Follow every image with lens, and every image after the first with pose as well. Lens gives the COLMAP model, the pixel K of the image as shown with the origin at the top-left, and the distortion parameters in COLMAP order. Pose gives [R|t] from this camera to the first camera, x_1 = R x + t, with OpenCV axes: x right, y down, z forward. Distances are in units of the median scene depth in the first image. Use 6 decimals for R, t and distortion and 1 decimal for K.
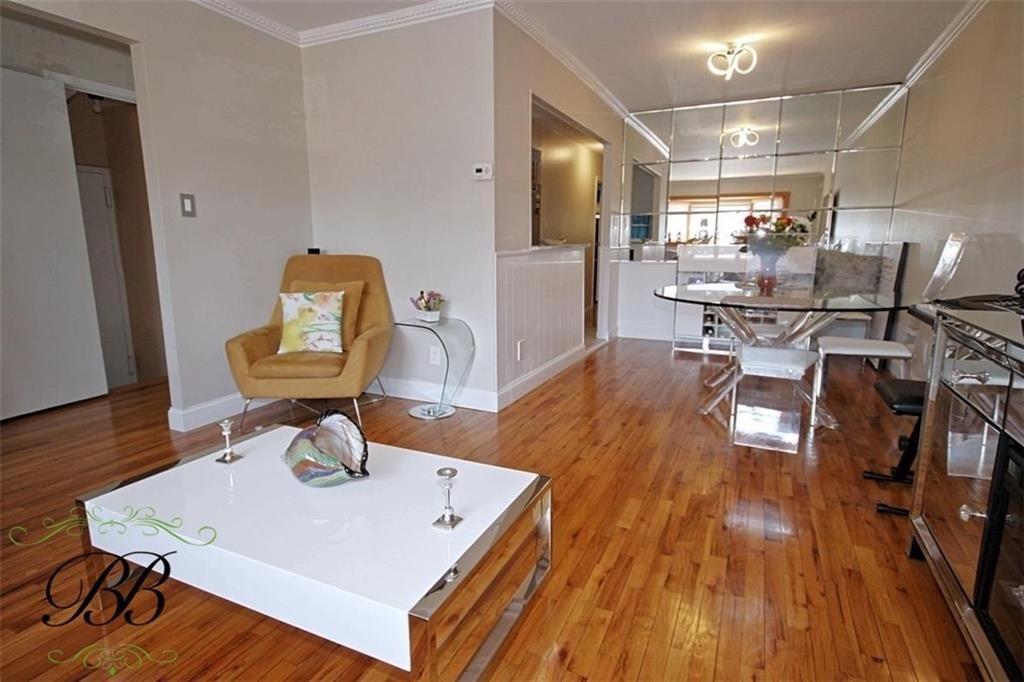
lens RADIAL K [[530.6, 0, 512.0], [0, 530.6, 341.0], [0, 0, 1]] dist [0.006248, 0.000017]
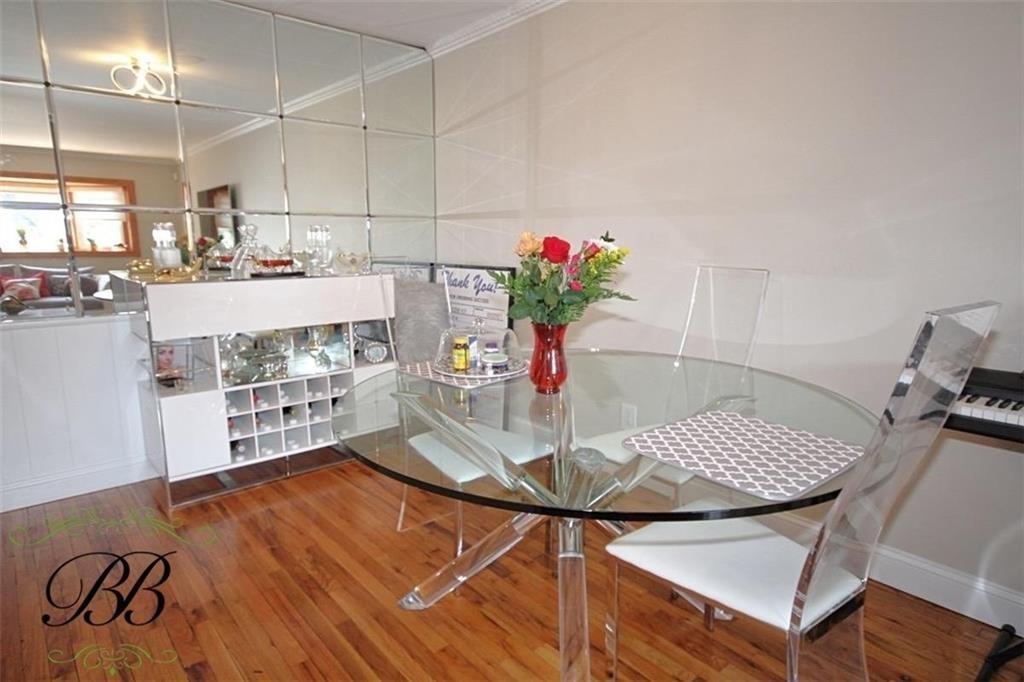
lens RADIAL K [[582.2, 0, 511.2], [0, 582.2, 347.0], [0, 0, 1]] dist [0.001199, 0.000628]
pose [[0.419859, -0.161817, 0.893048, 0.004180], [0.167224, 0.980924, 0.099121, -0.126209], [-0.892051, 0.107723, 0.438909, 0.530009]]
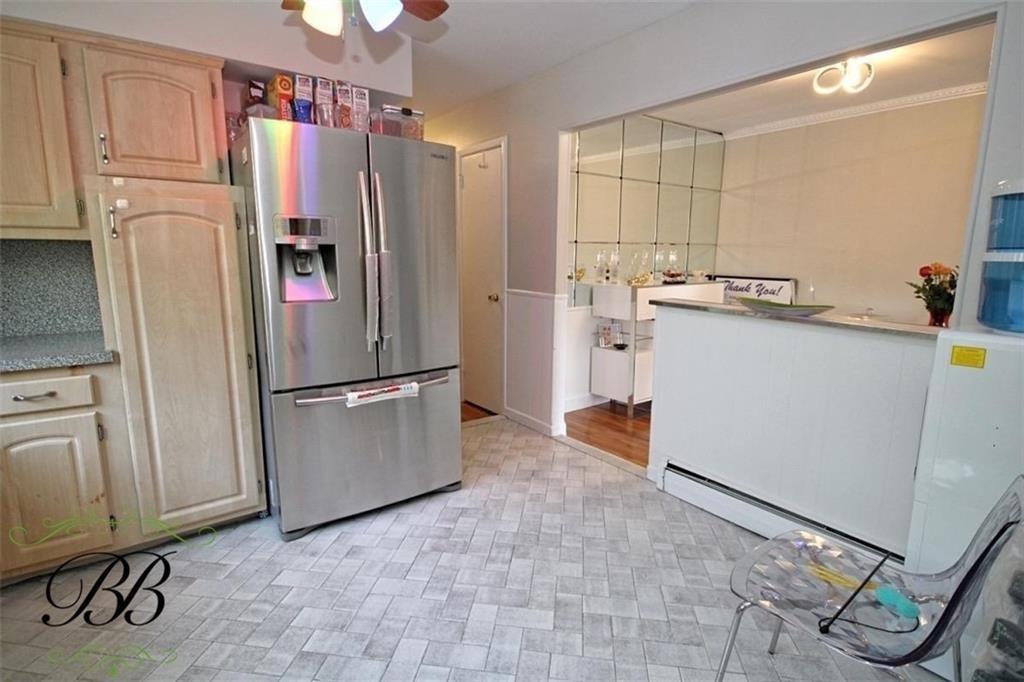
lens RADIAL K [[508.0, 0, 510.0], [0, 508.0, 343.4], [0, 0, 1]] dist [0.001044, -0.001019]
pose [[0.479835, -0.151169, 0.864238, -0.455136], [0.153457, 0.984320, 0.086973, -0.199276], [-0.863834, 0.090891, 0.495509, 0.840886]]
